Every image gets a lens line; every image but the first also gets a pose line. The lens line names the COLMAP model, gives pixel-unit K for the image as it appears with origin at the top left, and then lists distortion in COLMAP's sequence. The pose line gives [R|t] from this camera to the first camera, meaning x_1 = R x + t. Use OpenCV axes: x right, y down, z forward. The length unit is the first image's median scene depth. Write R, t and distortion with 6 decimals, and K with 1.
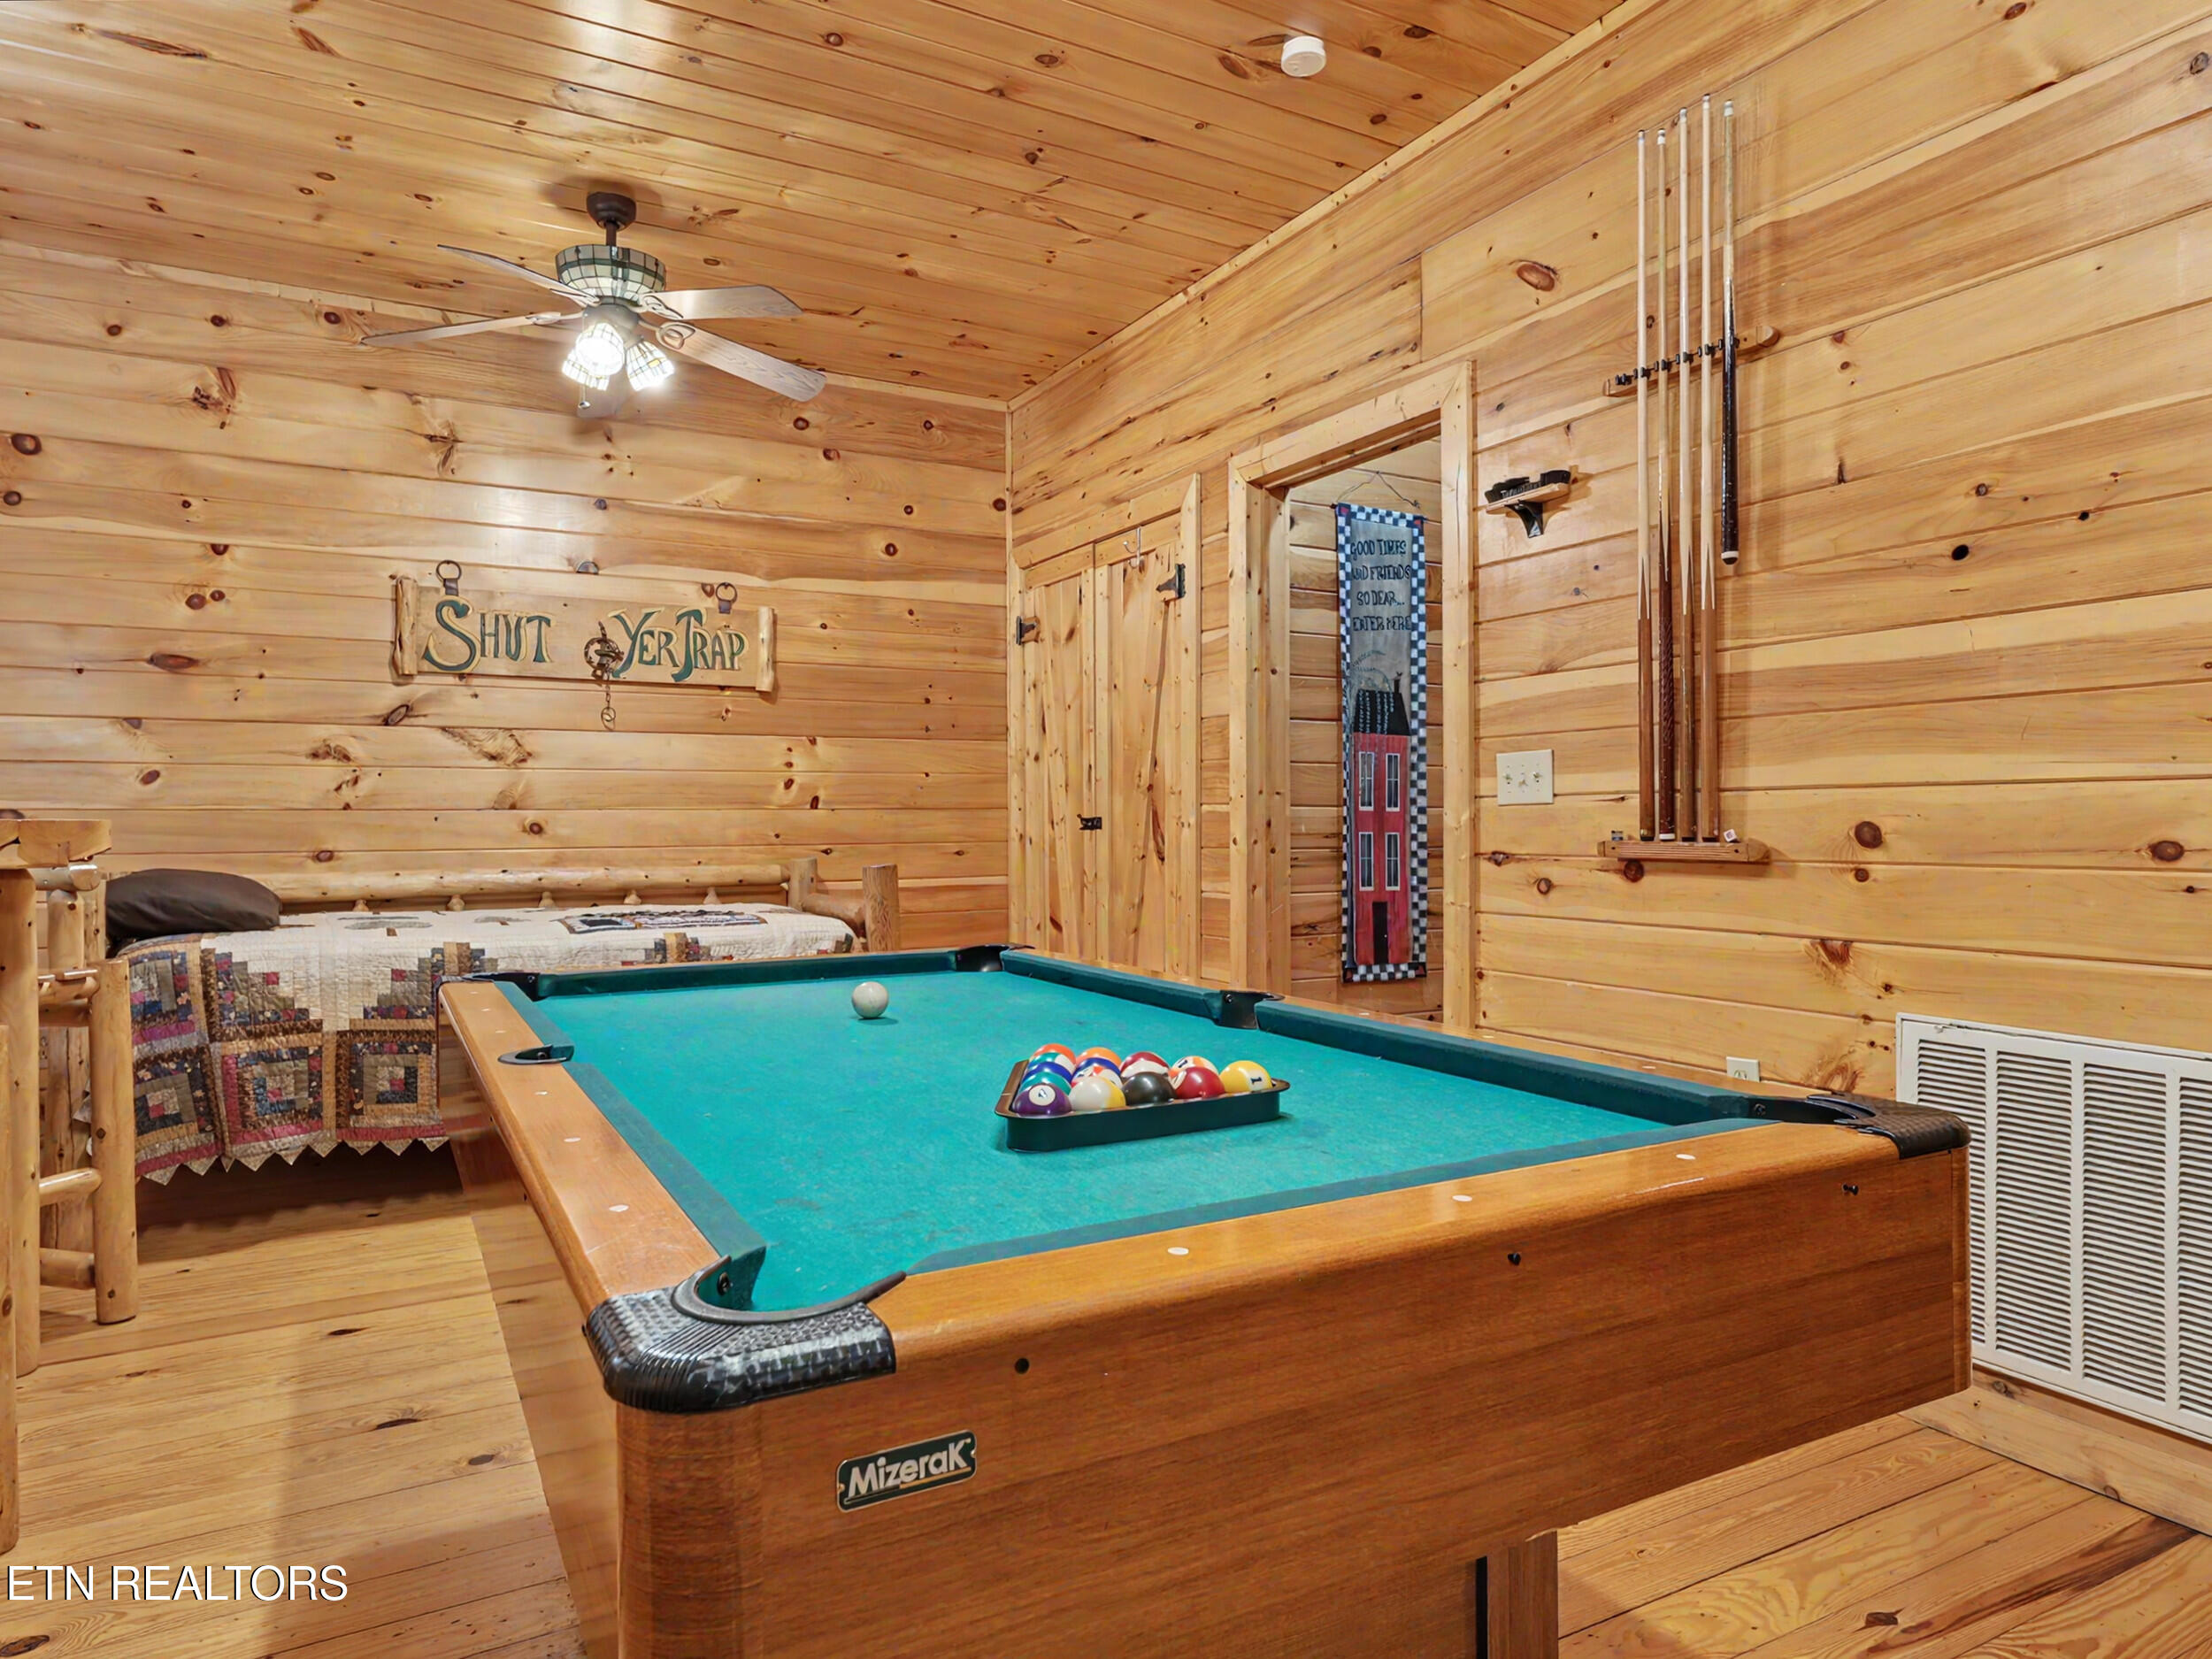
lens RADIAL K [[1362.3, 0, 1106.0], [0, 1362.3, 829.5], [0, 0, 1]] dist [0.008289, 0.002027]
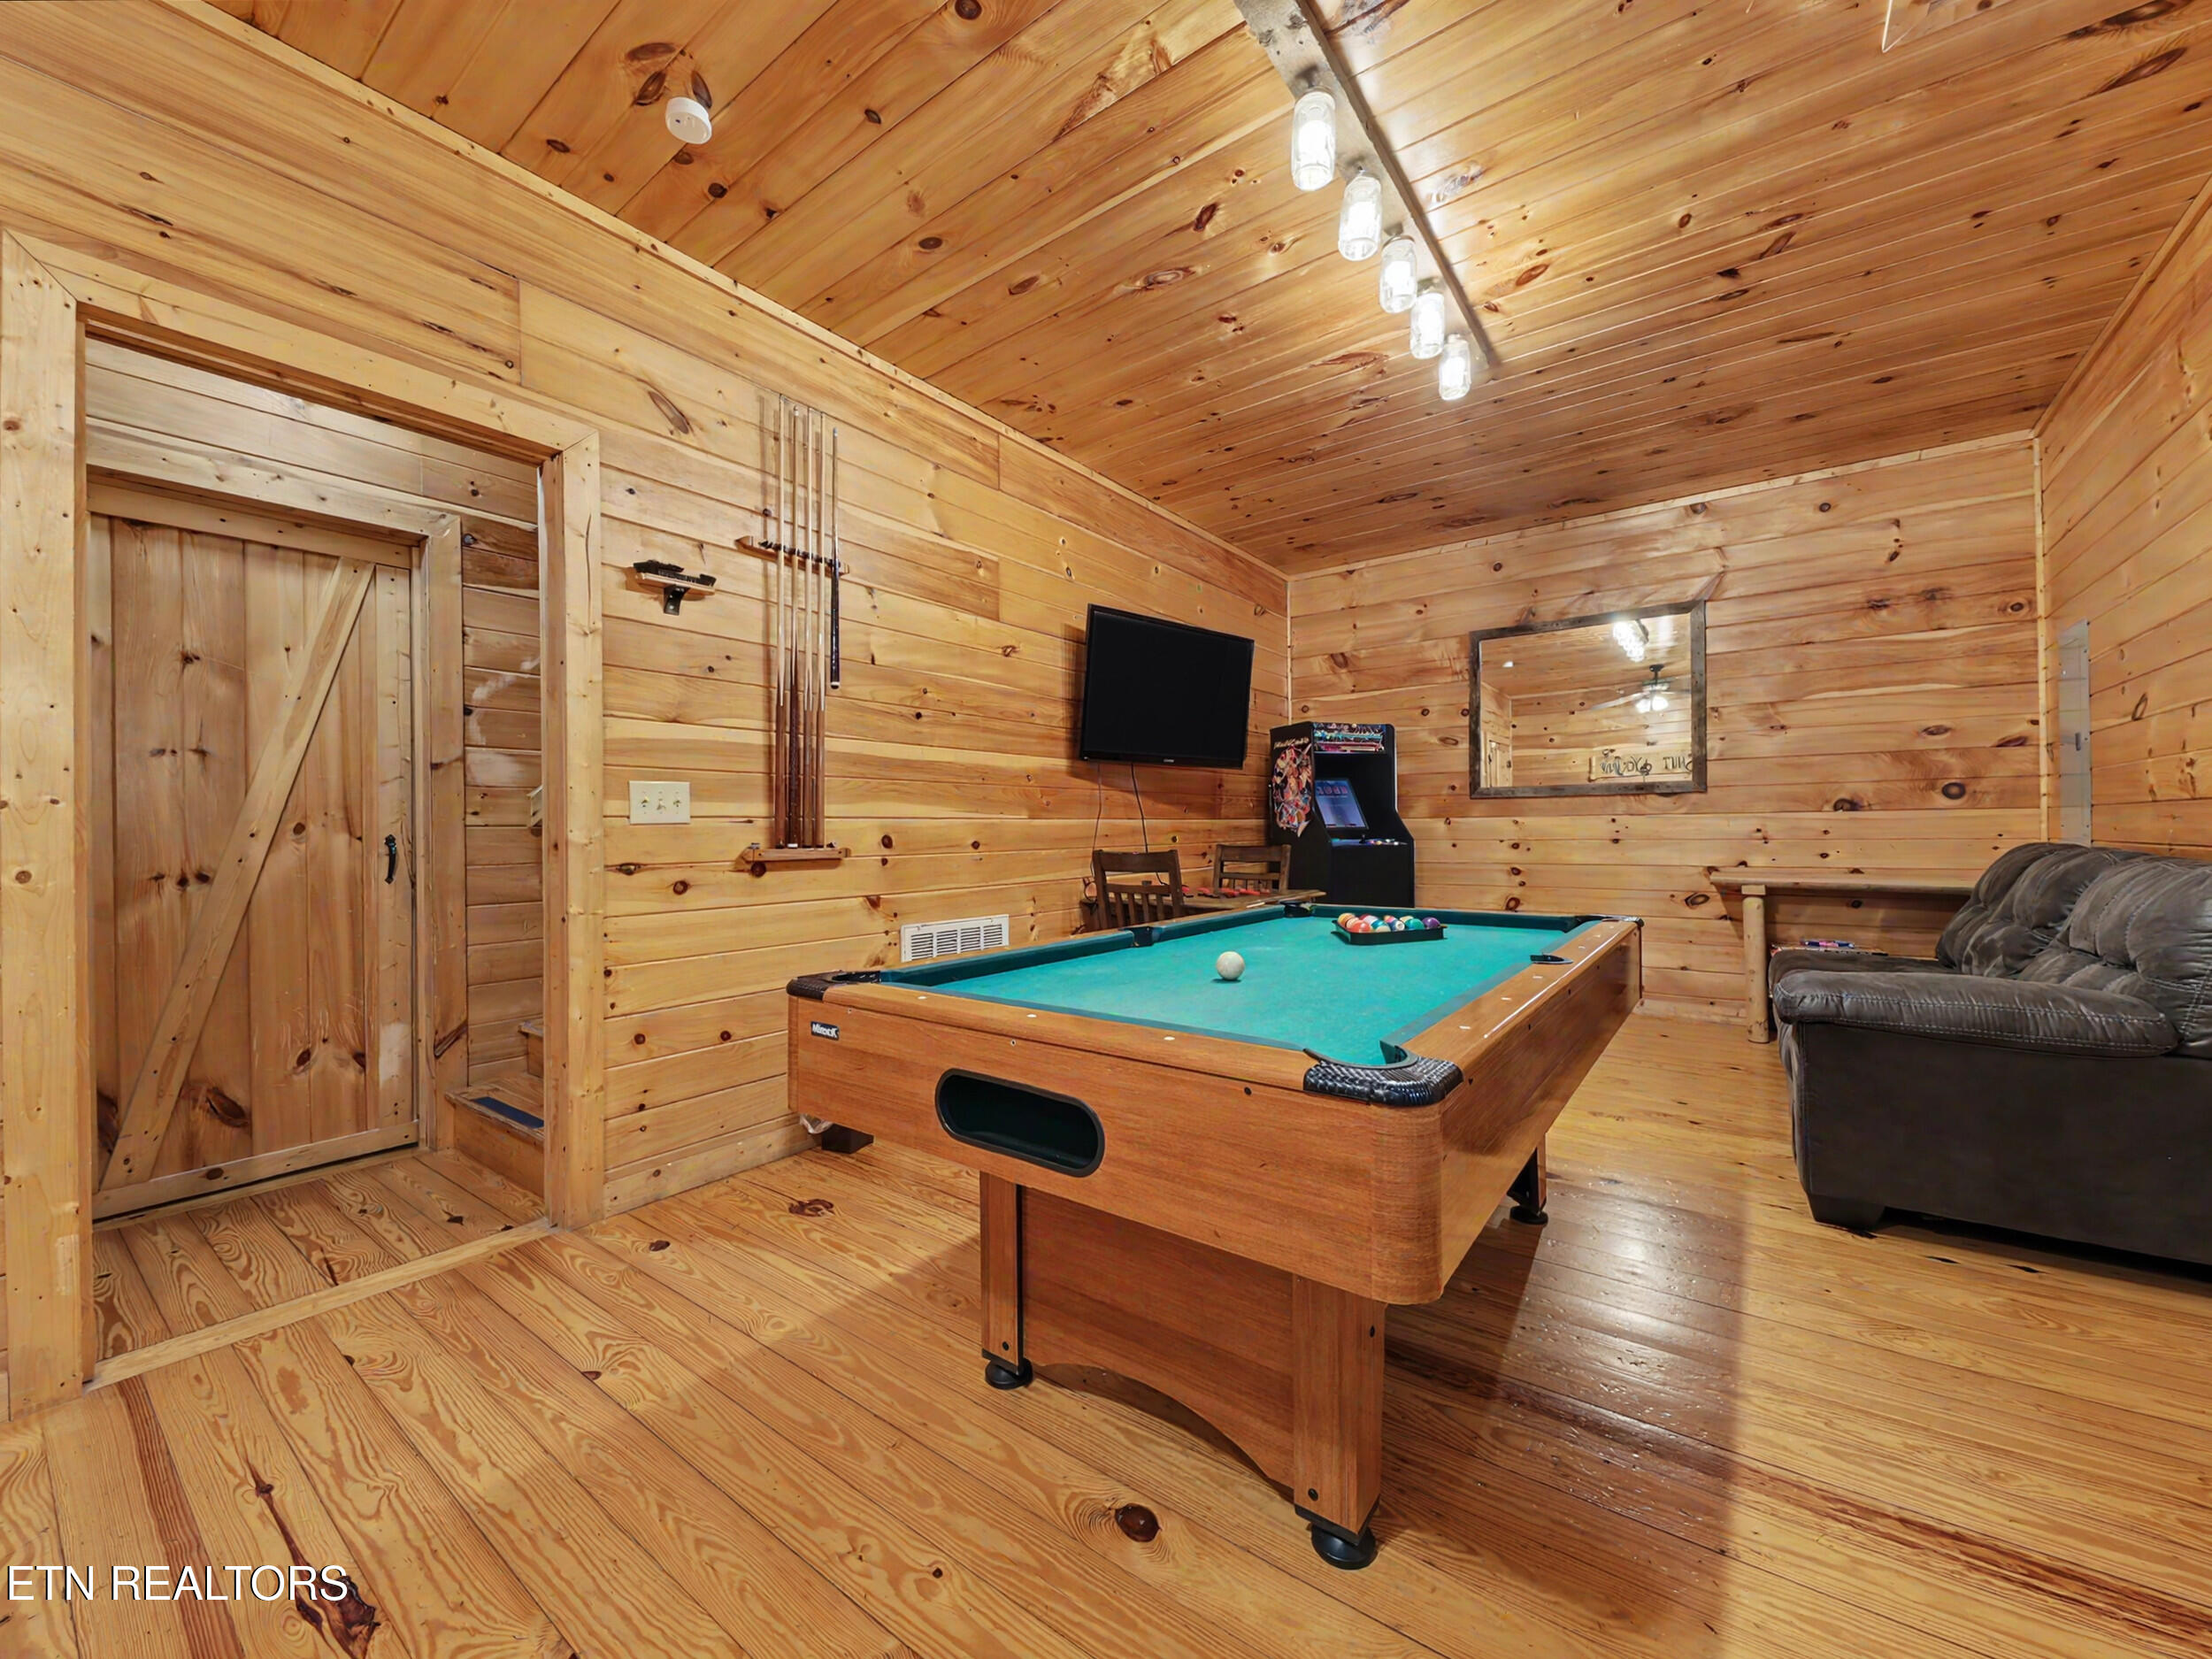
lens RADIAL K [[877.8, 0, 1096.9], [0, 877.8, 826.3], [0, 0, 1]] dist [0.022687, -0.009973]
pose [[-0.407948, 0.015351, 0.912876, -0.649533], [0.018147, 0.999797, -0.008703, -0.002117], [-0.912825, 0.013016, -0.408144, 1.057775]]
